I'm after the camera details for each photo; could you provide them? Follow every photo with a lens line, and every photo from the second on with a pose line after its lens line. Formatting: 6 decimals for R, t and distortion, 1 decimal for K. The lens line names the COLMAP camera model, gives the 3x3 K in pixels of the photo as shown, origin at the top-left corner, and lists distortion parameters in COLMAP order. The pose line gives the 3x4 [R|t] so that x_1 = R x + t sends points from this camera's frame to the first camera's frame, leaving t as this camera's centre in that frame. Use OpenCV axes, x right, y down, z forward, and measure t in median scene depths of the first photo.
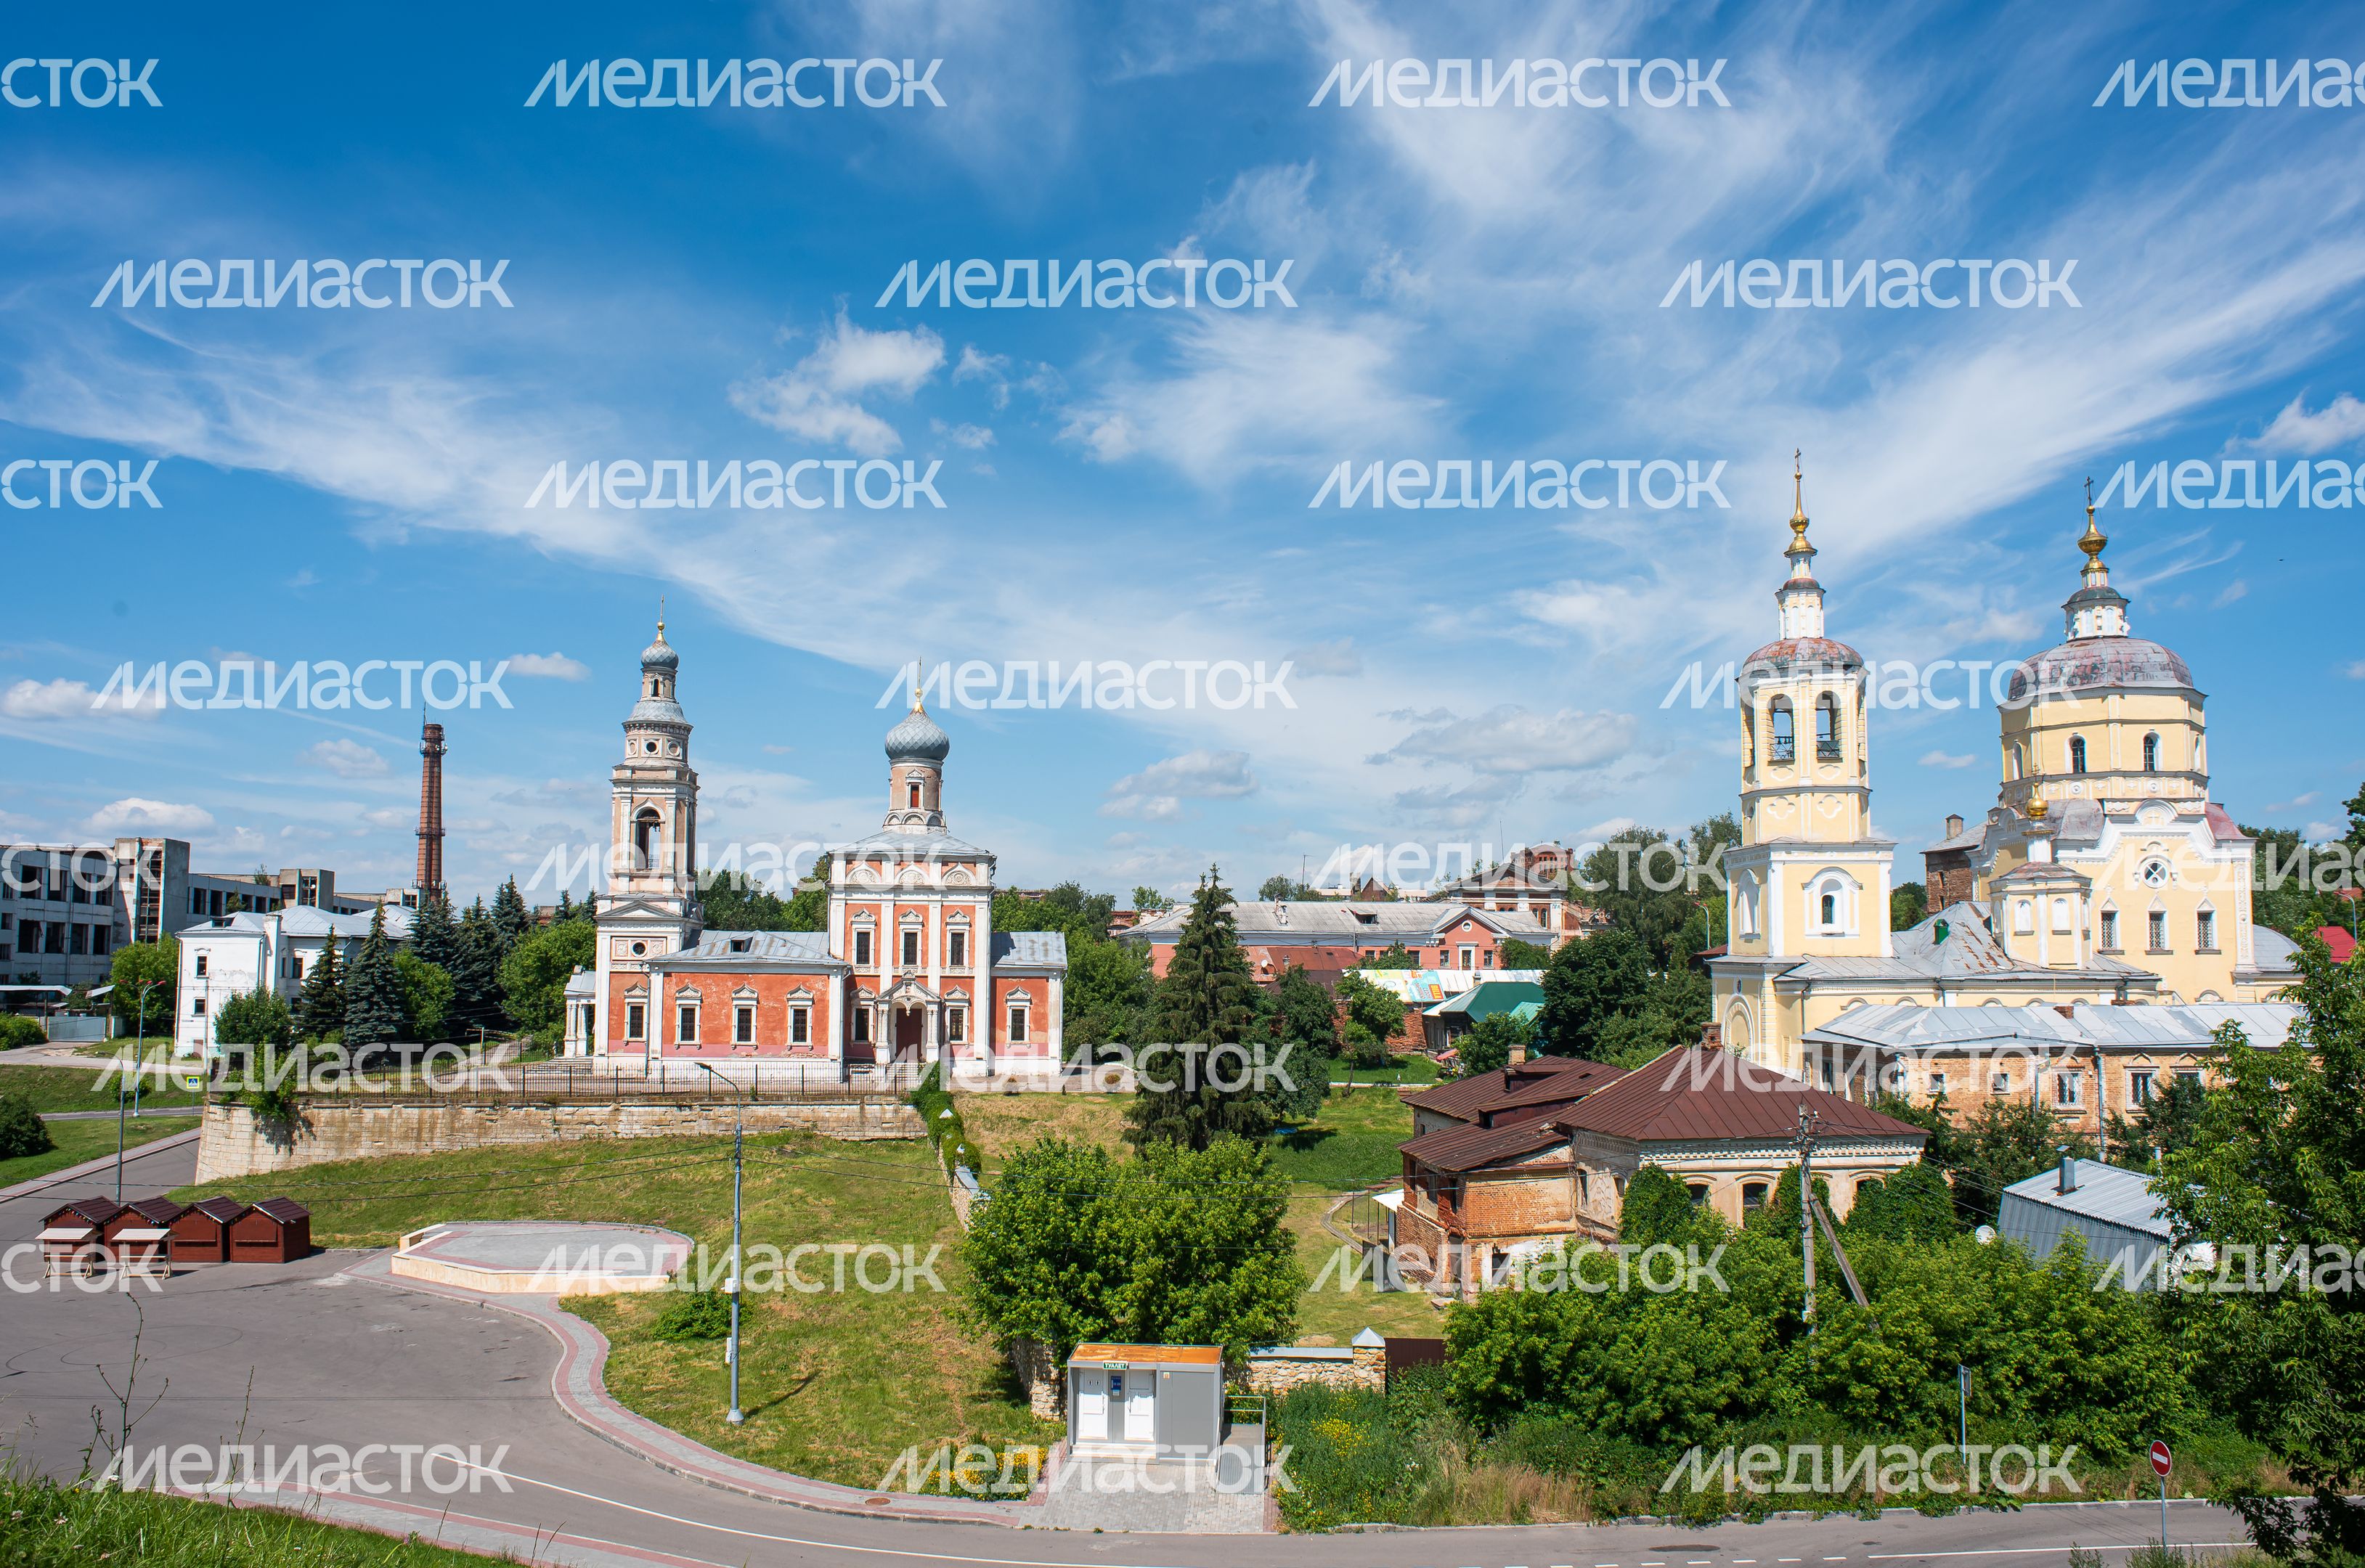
lens RADIAL K [[1722.5, 0, 1139.3], [0, 1722.5, 775.4], [0, 0, 1]] dist [-0.119129, 0.143755]
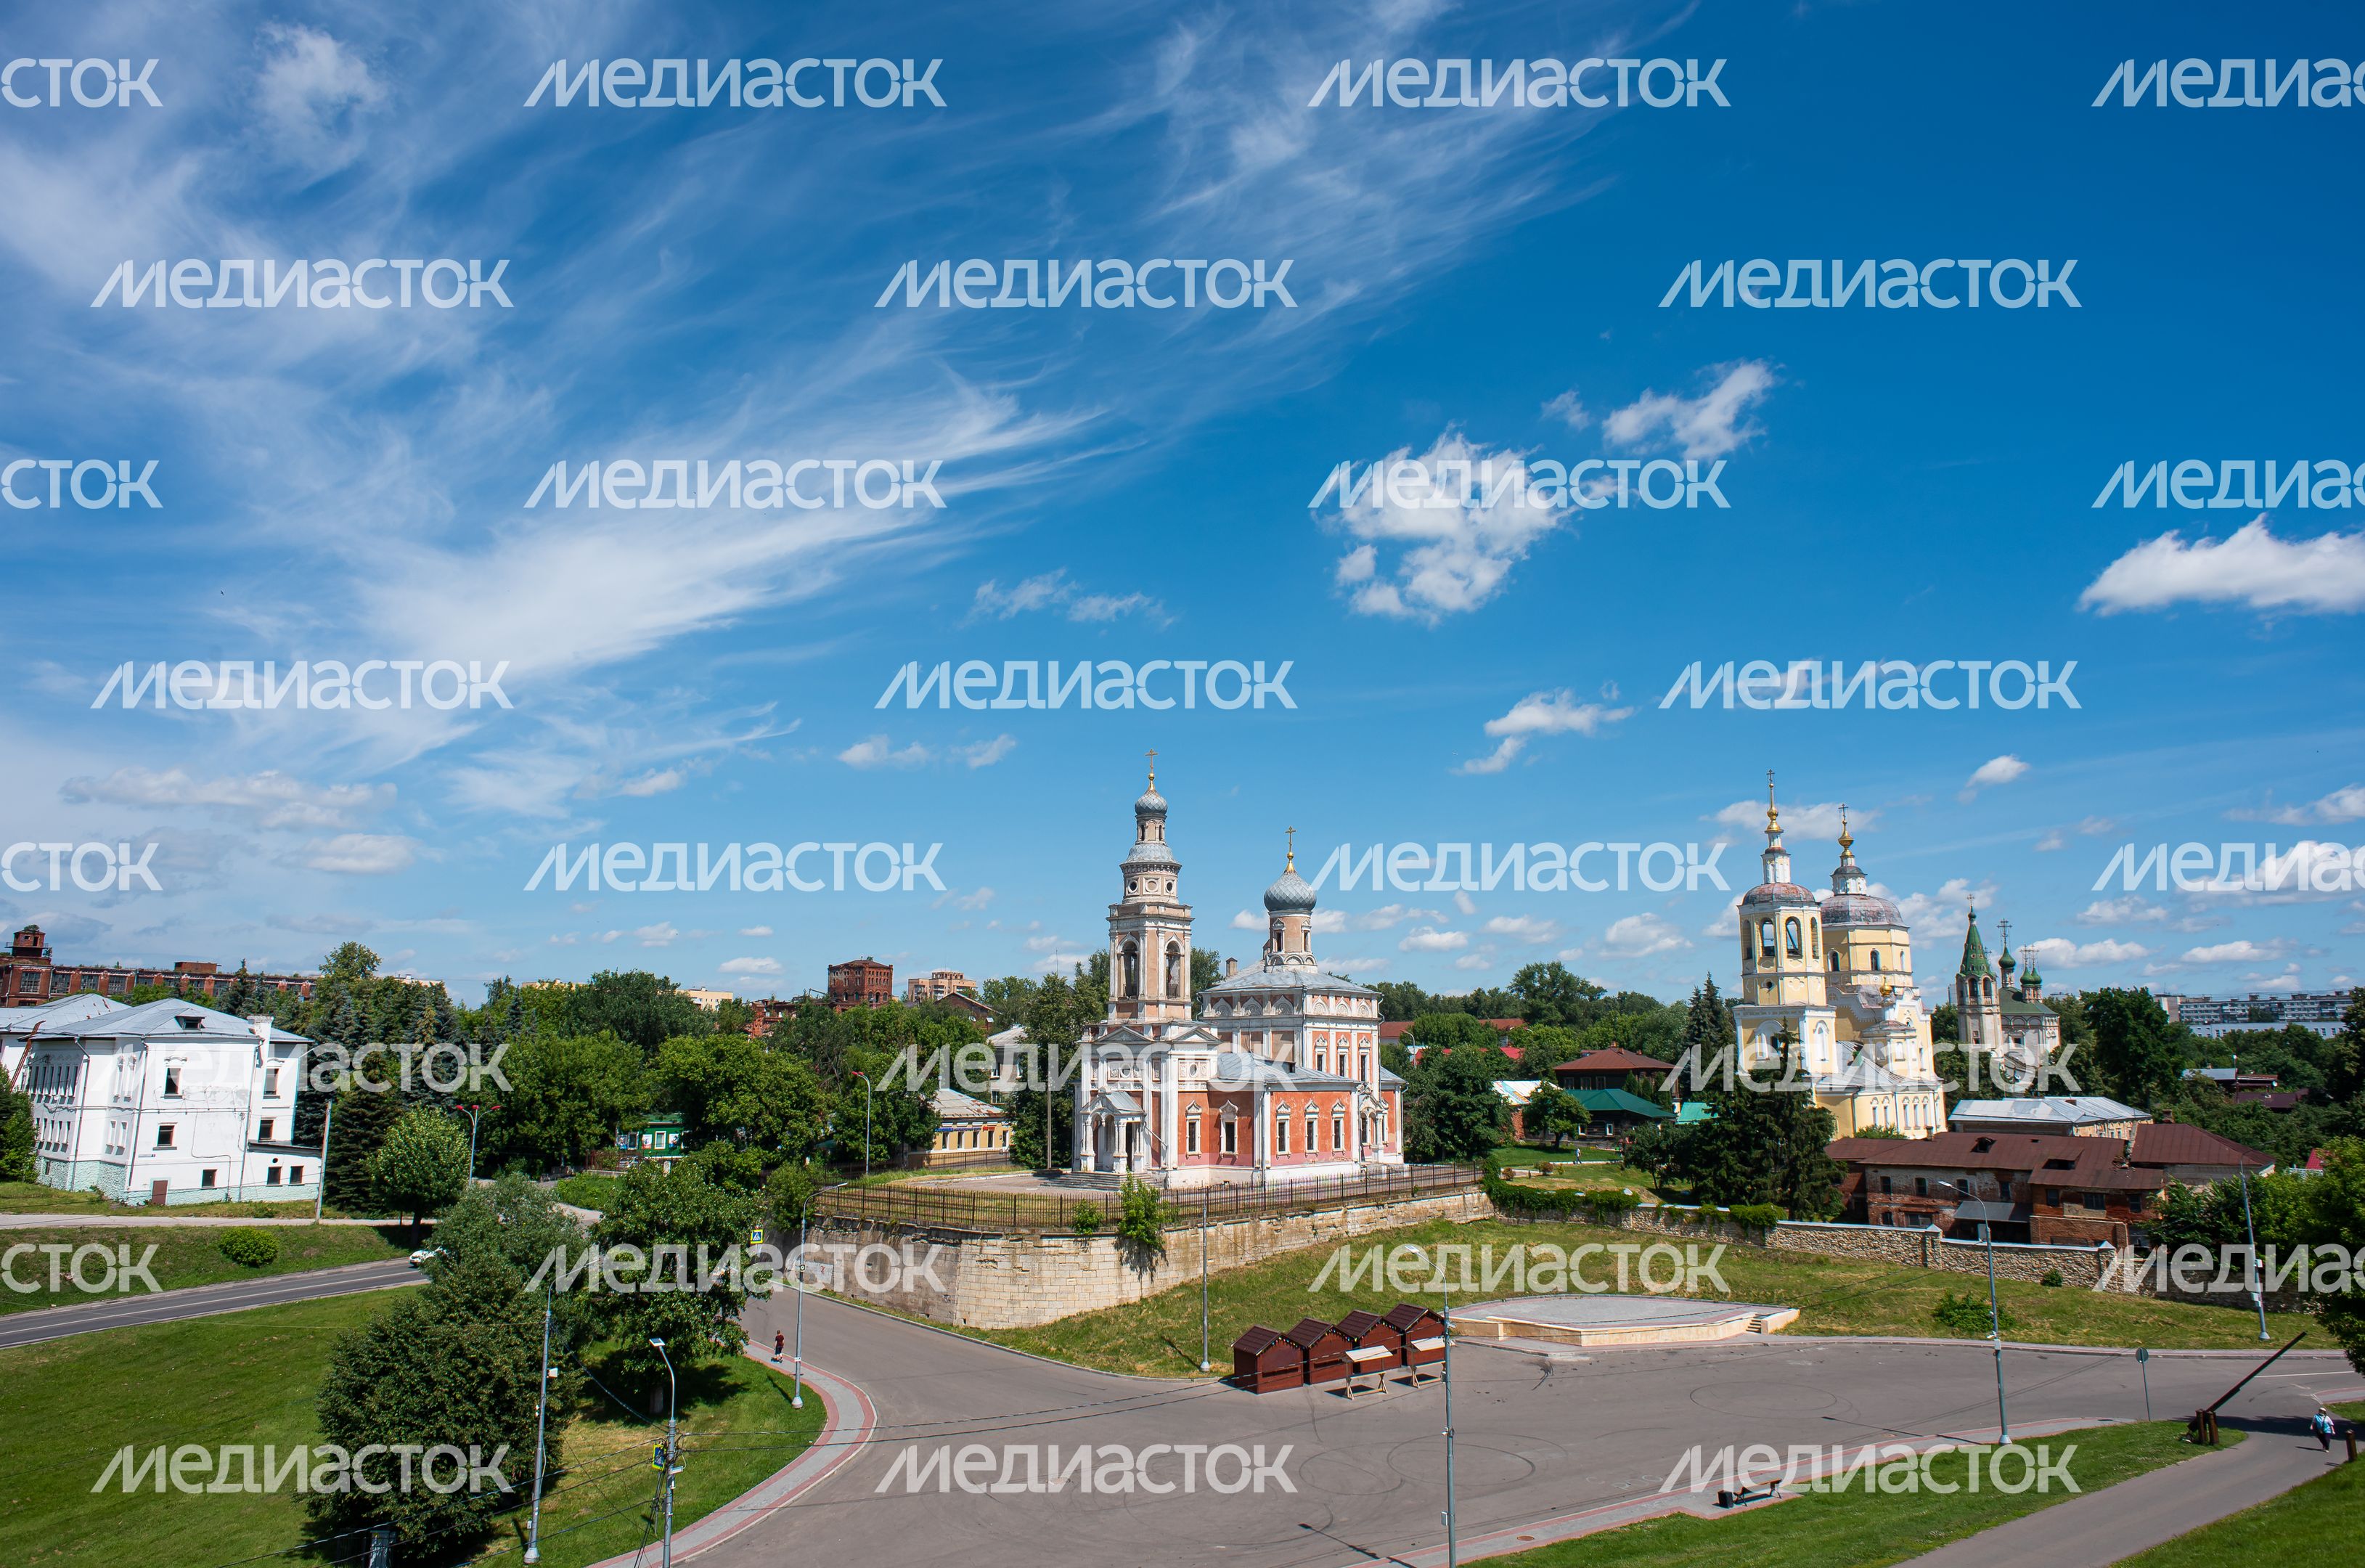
lens RADIAL K [[1598.1, 0, 1182.5], [0, 1598.1, 774.4], [0, 0, 1]] dist [-0.088950, 0.079037]
pose [[0.718205, 0.125094, 0.684495, -1.176686], [-0.079996, 0.992029, -0.097362, 0.013865], [-0.691218, 0.015169, 0.722487, 0.288050]]
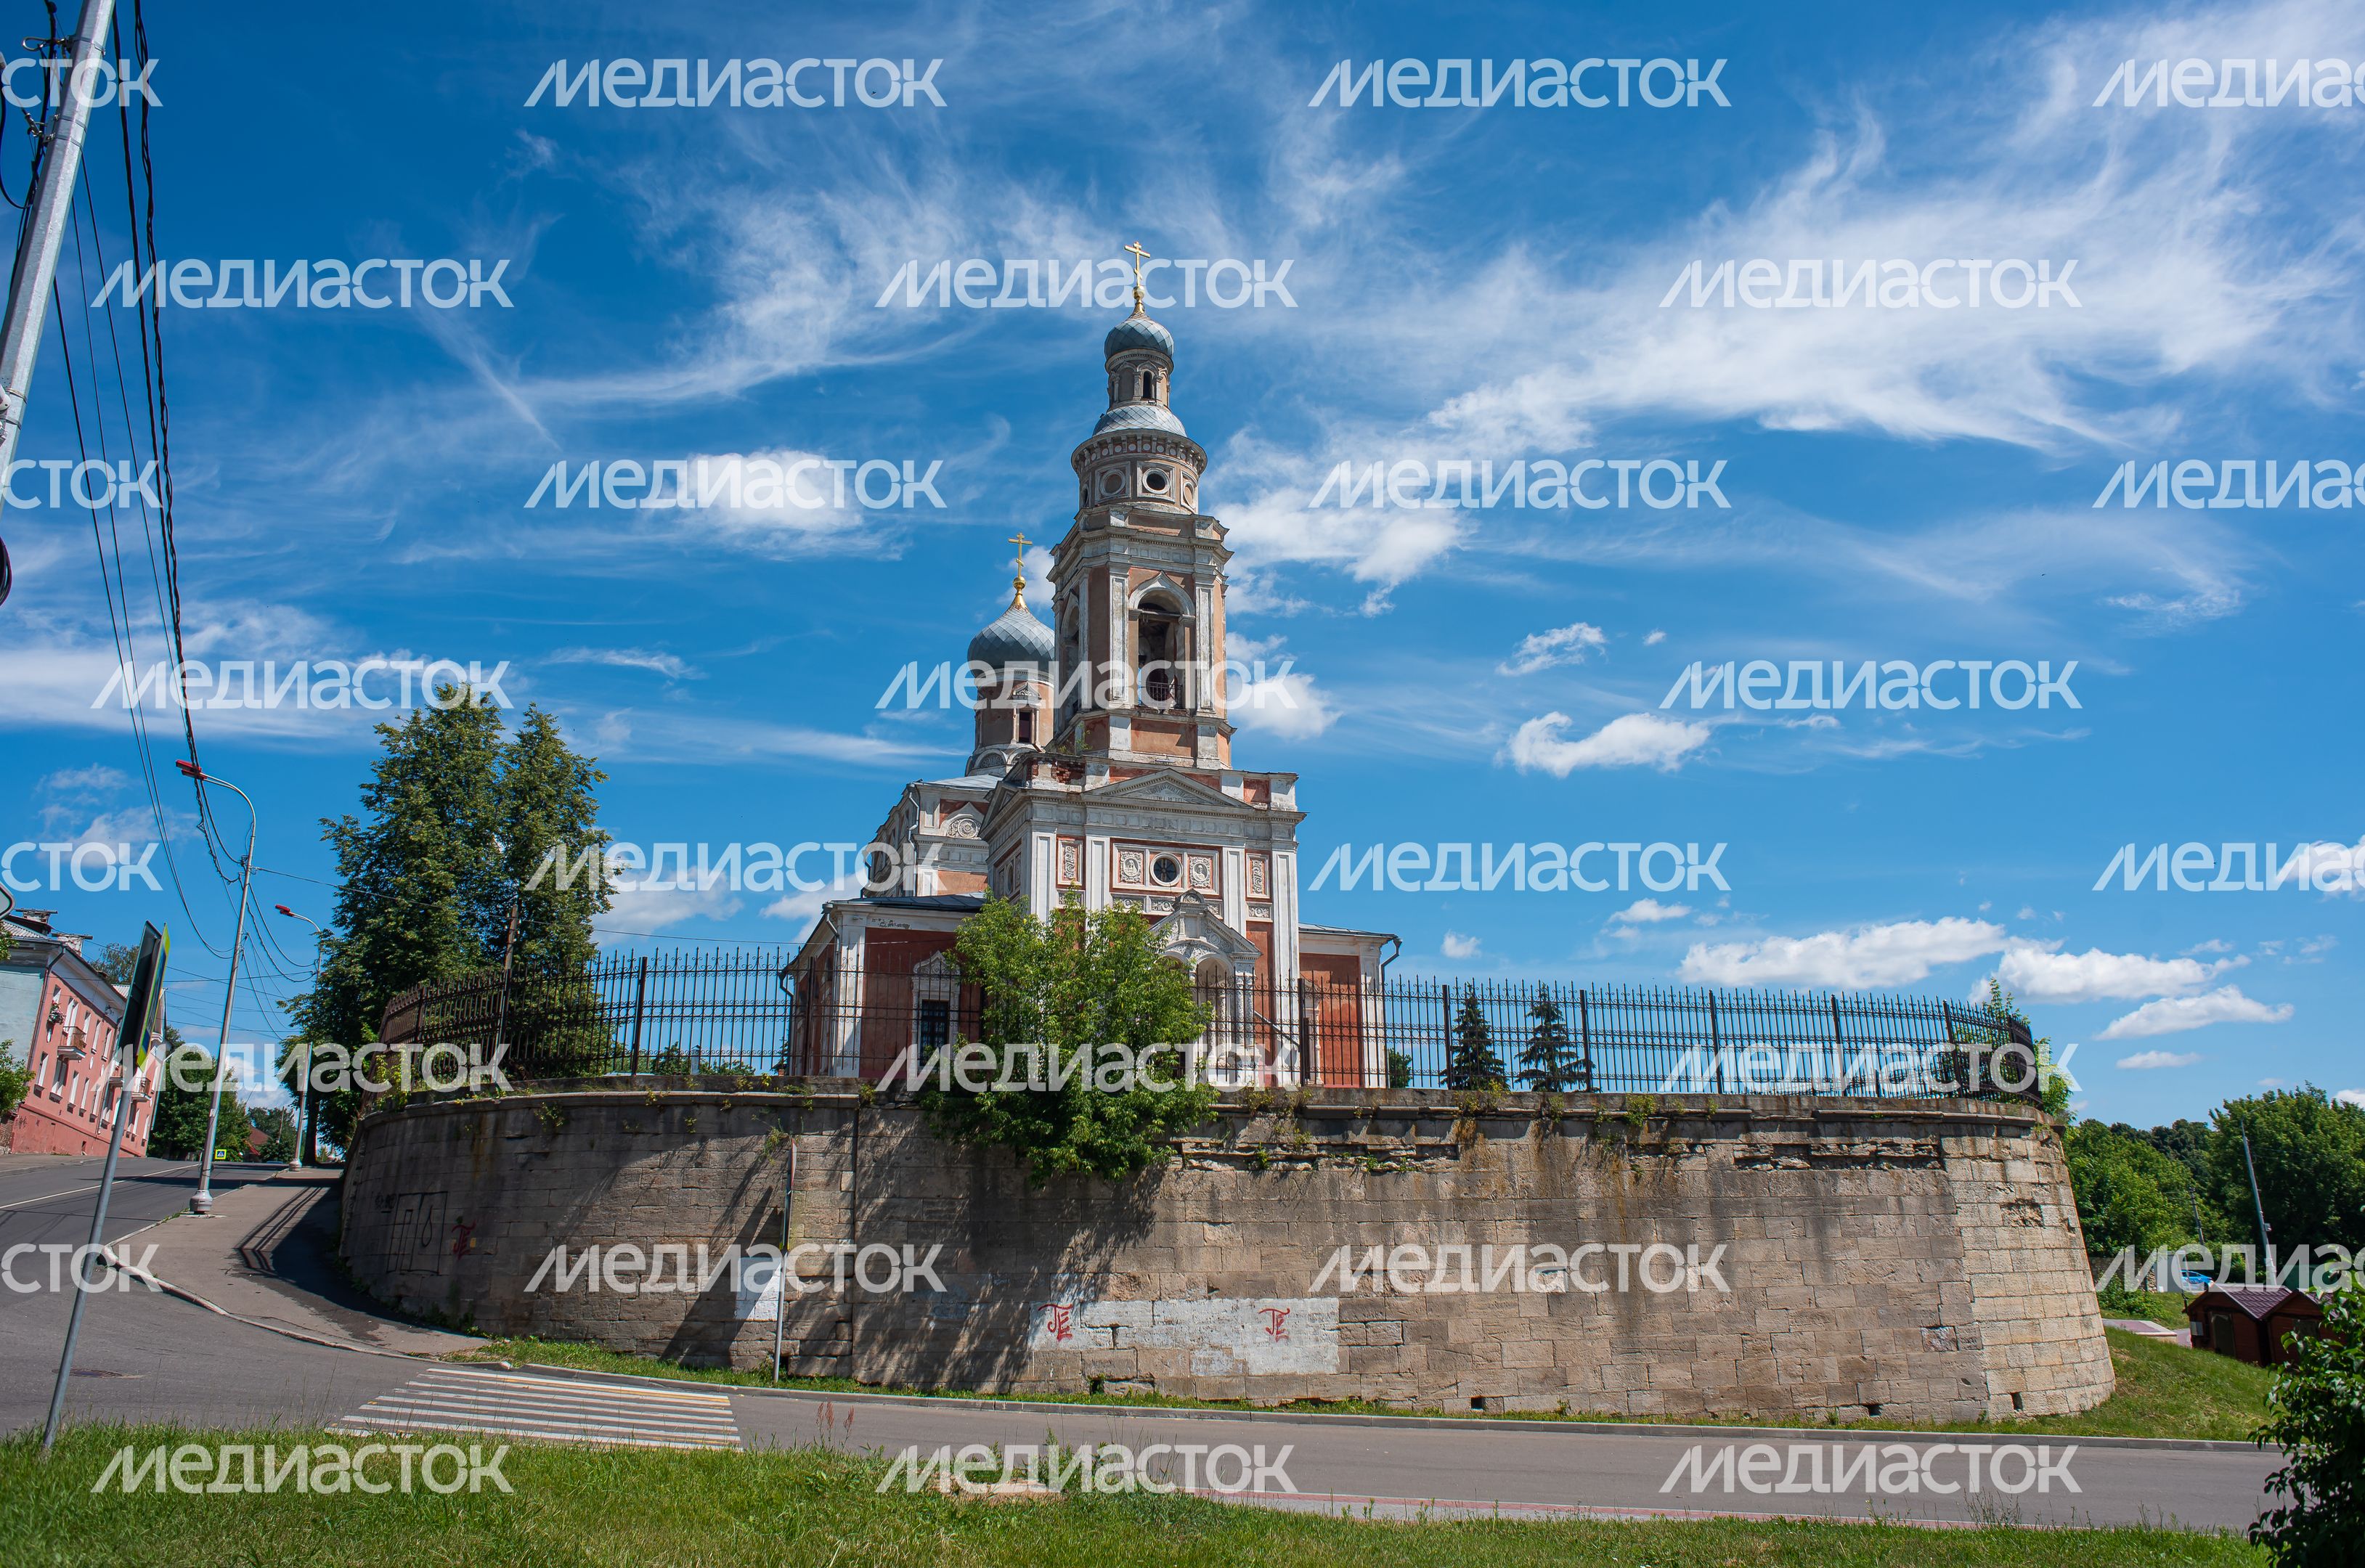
lens RADIAL K [[1629.7, 0, 1189.3], [0, 1629.7, 774.2], [0, 0, 1]] dist [-0.070325, 0.003291]
pose [[-0.244174, 0.278823, 0.928782, -0.854734], [-0.112242, 0.943209, -0.312662, 0.253219], [-0.963214, -0.180593, -0.199012, 1.280977]]
